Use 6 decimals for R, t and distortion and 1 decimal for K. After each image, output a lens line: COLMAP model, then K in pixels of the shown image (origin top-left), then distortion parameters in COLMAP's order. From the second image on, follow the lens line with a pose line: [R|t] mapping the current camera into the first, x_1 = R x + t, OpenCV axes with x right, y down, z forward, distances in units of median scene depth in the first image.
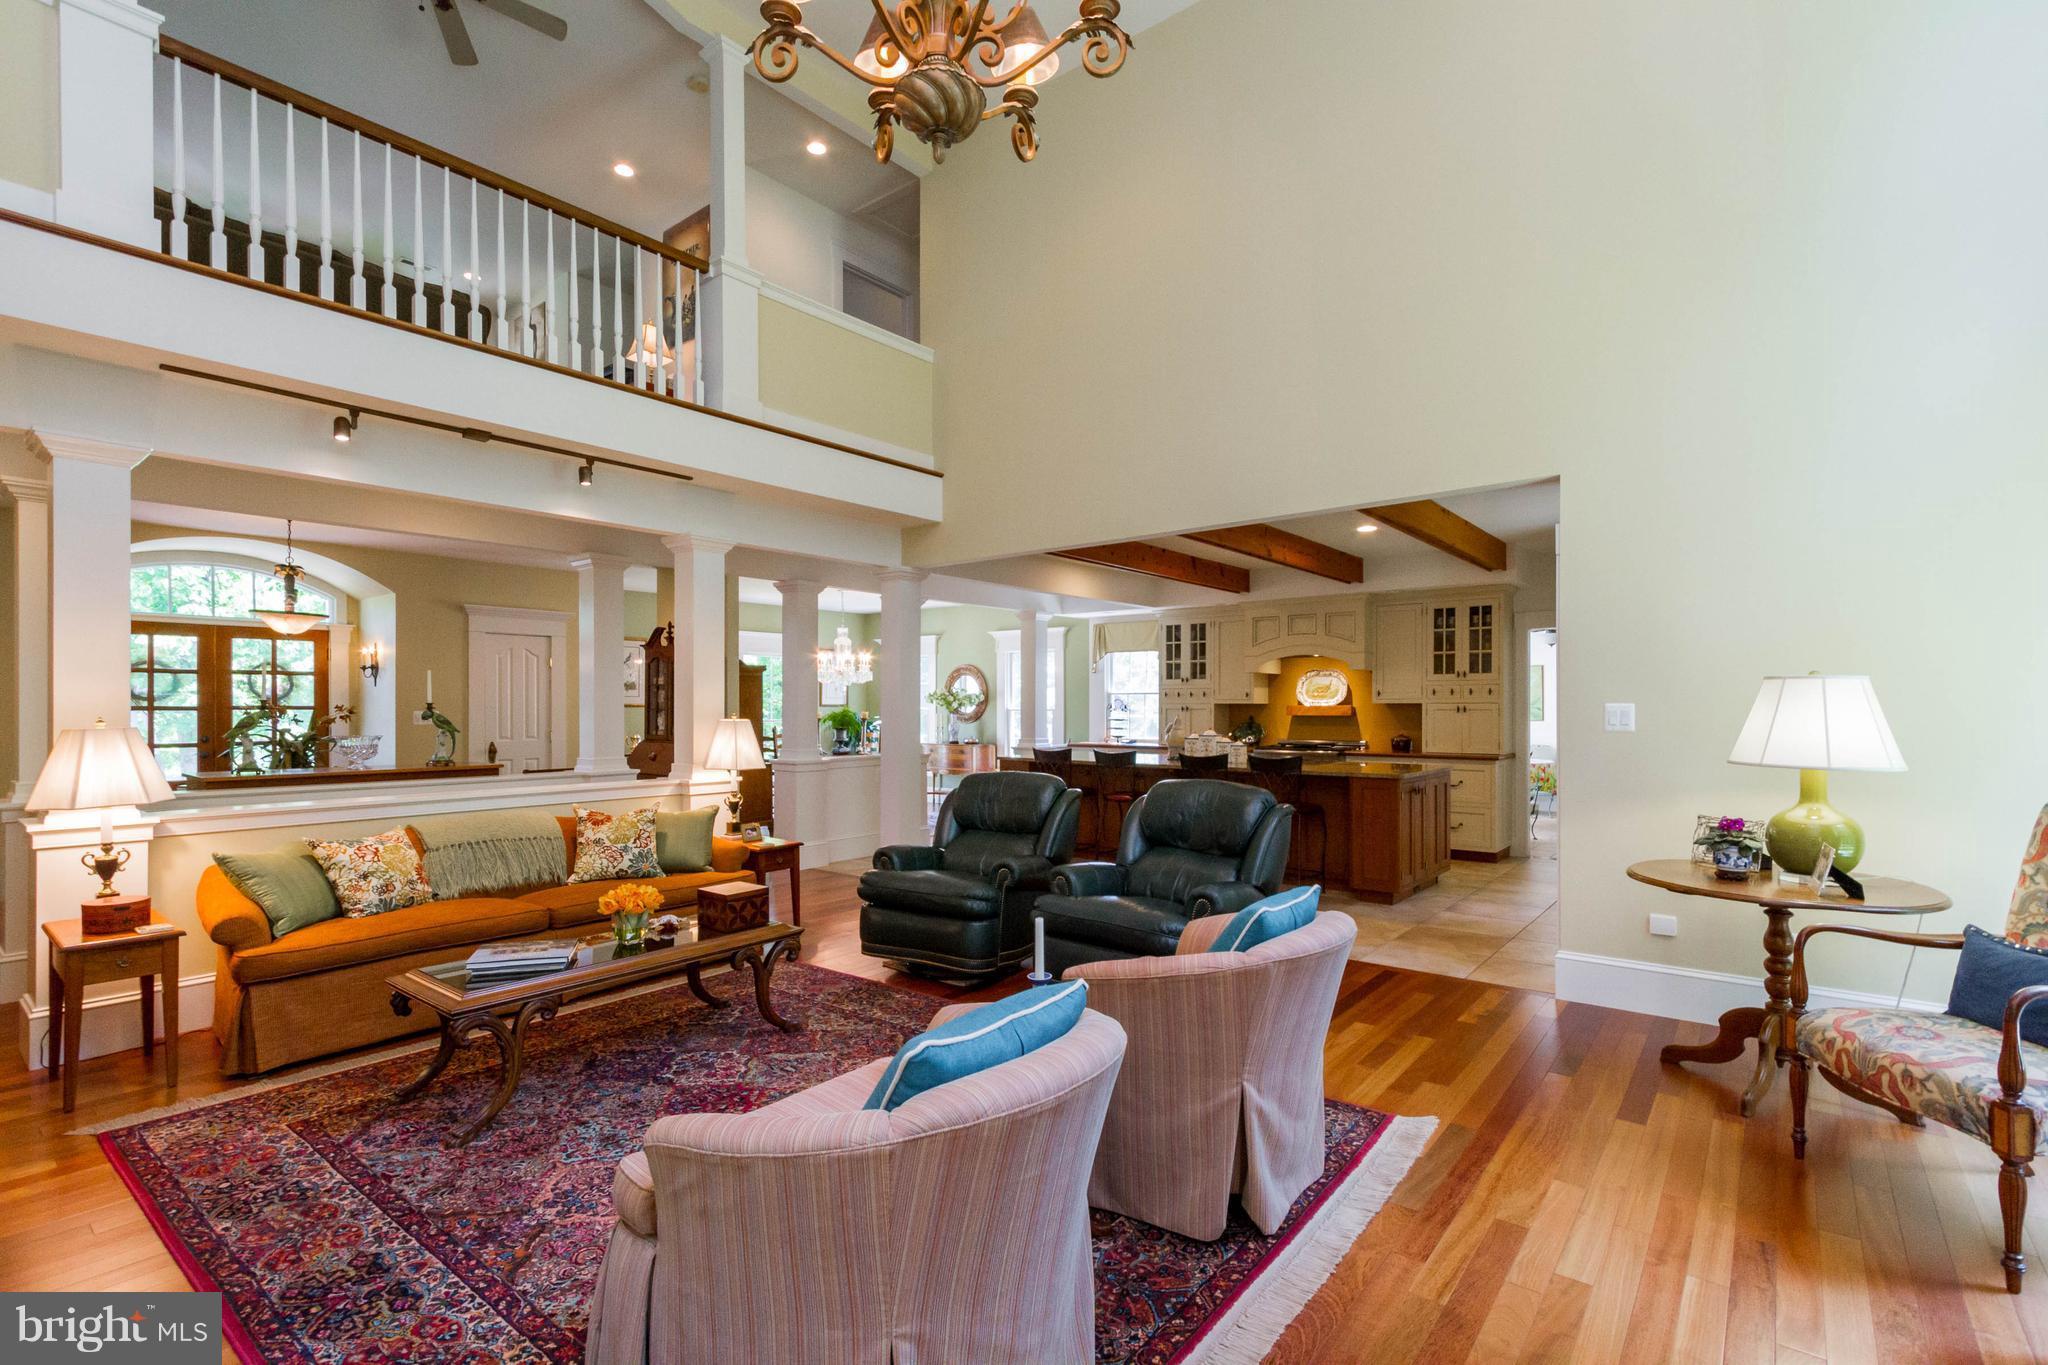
lens RADIAL K [[958.6, 0, 1019.7], [0, 958.6, 705.4], [0, 0, 1]] dist [0.001421, -0.000181]
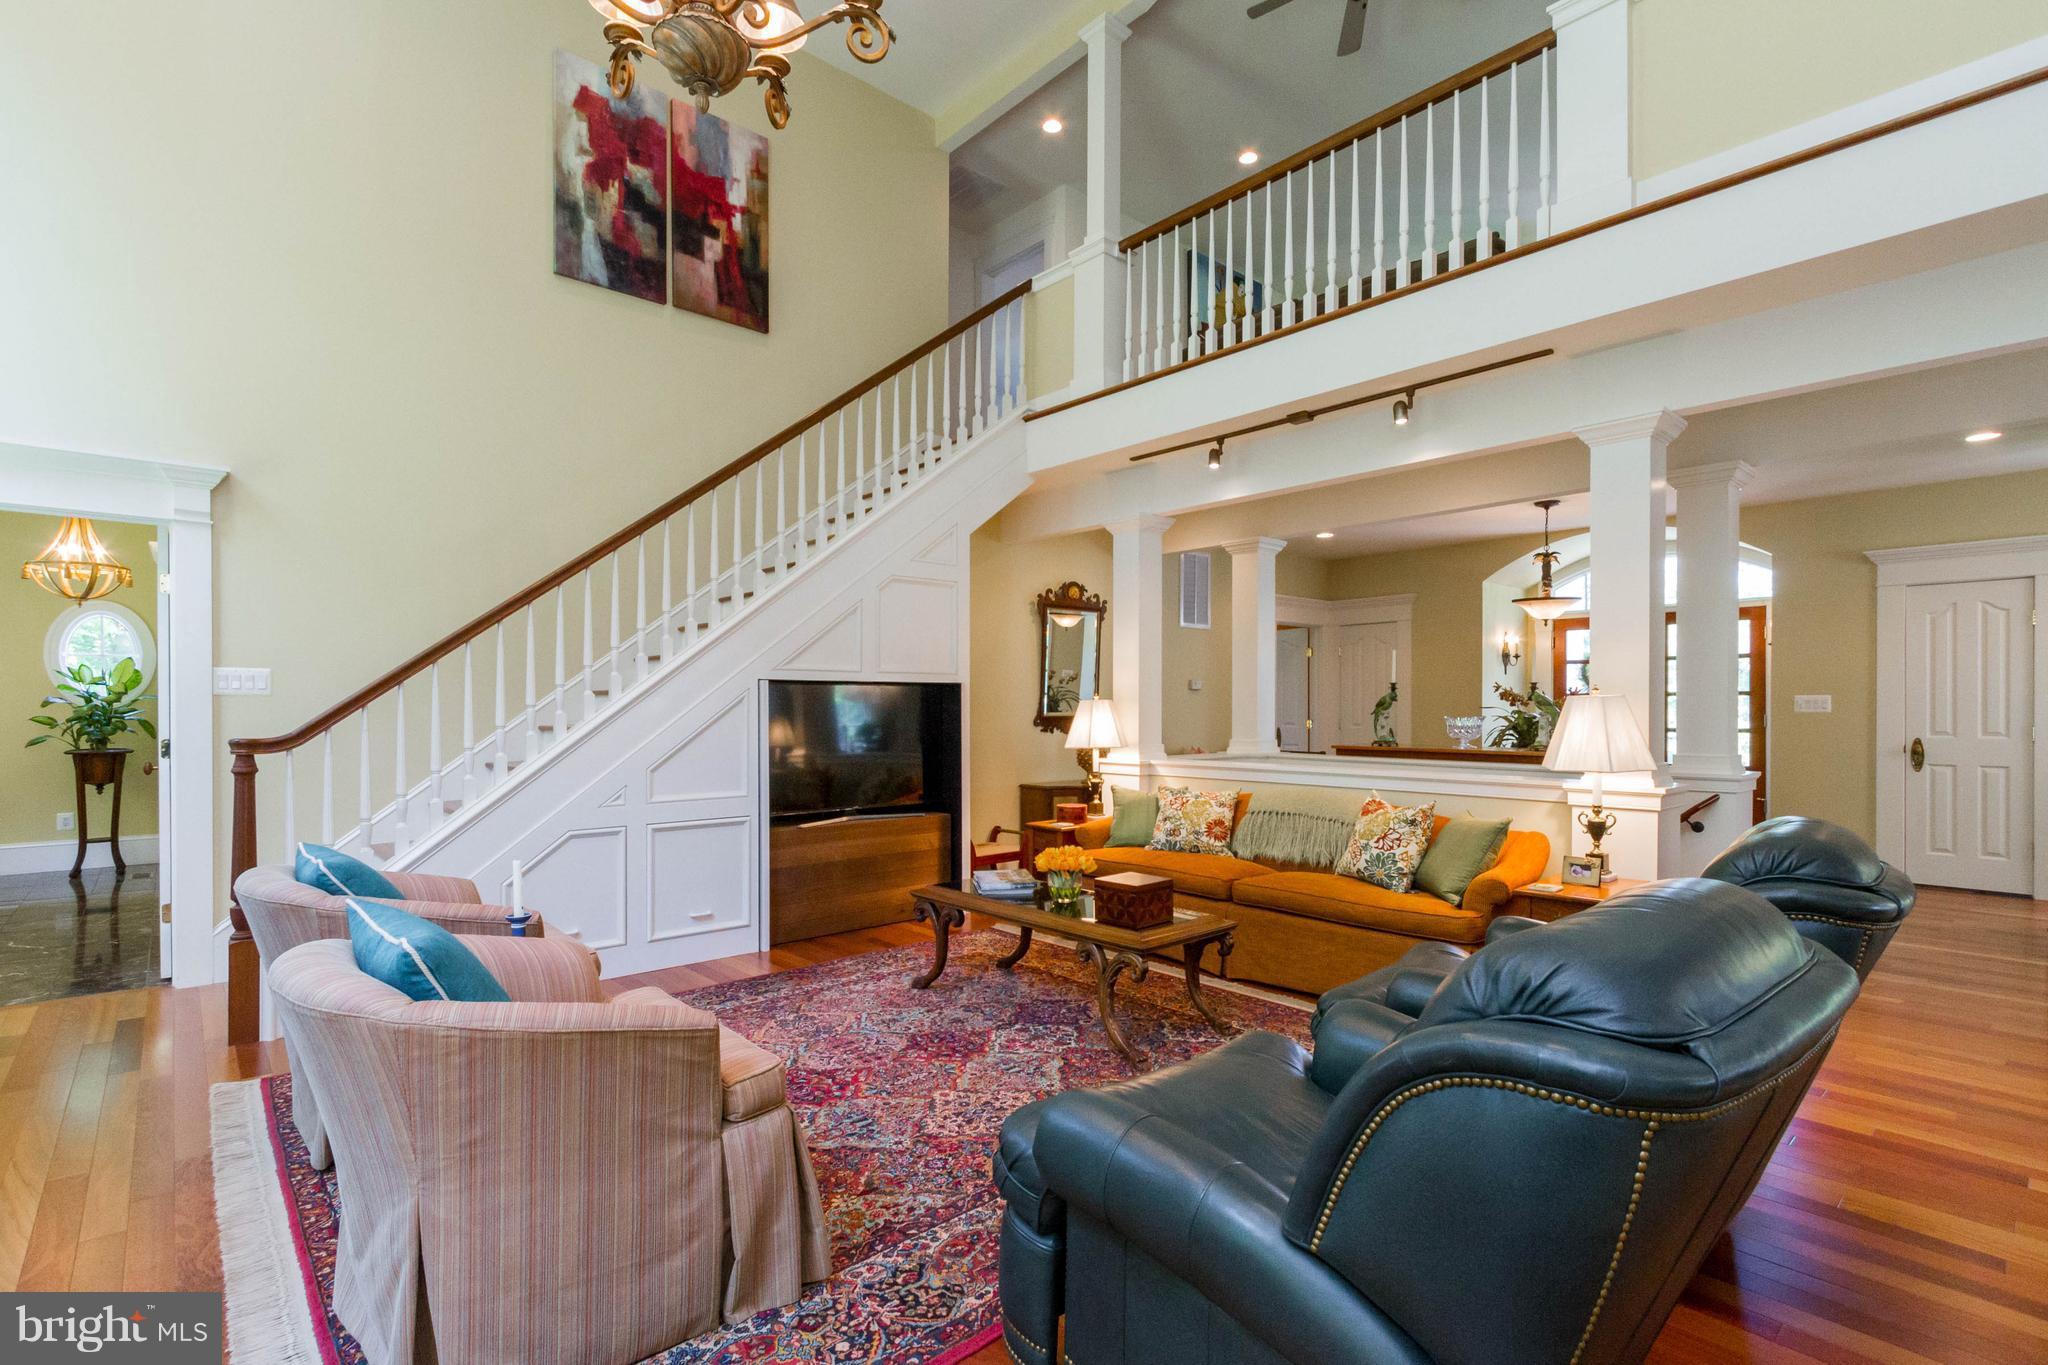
lens RADIAL K [[958.6, 0, 1019.7], [0, 958.6, 705.4], [0, 0, 1]] dist [0.001421, -0.000181]
pose [[-0.175426, -0.001406, -0.984492, 0.574284], [0.000267, 0.999999, -0.001476, 0.031384], [0.984493, -0.000522, -0.175425, 1.023815]]
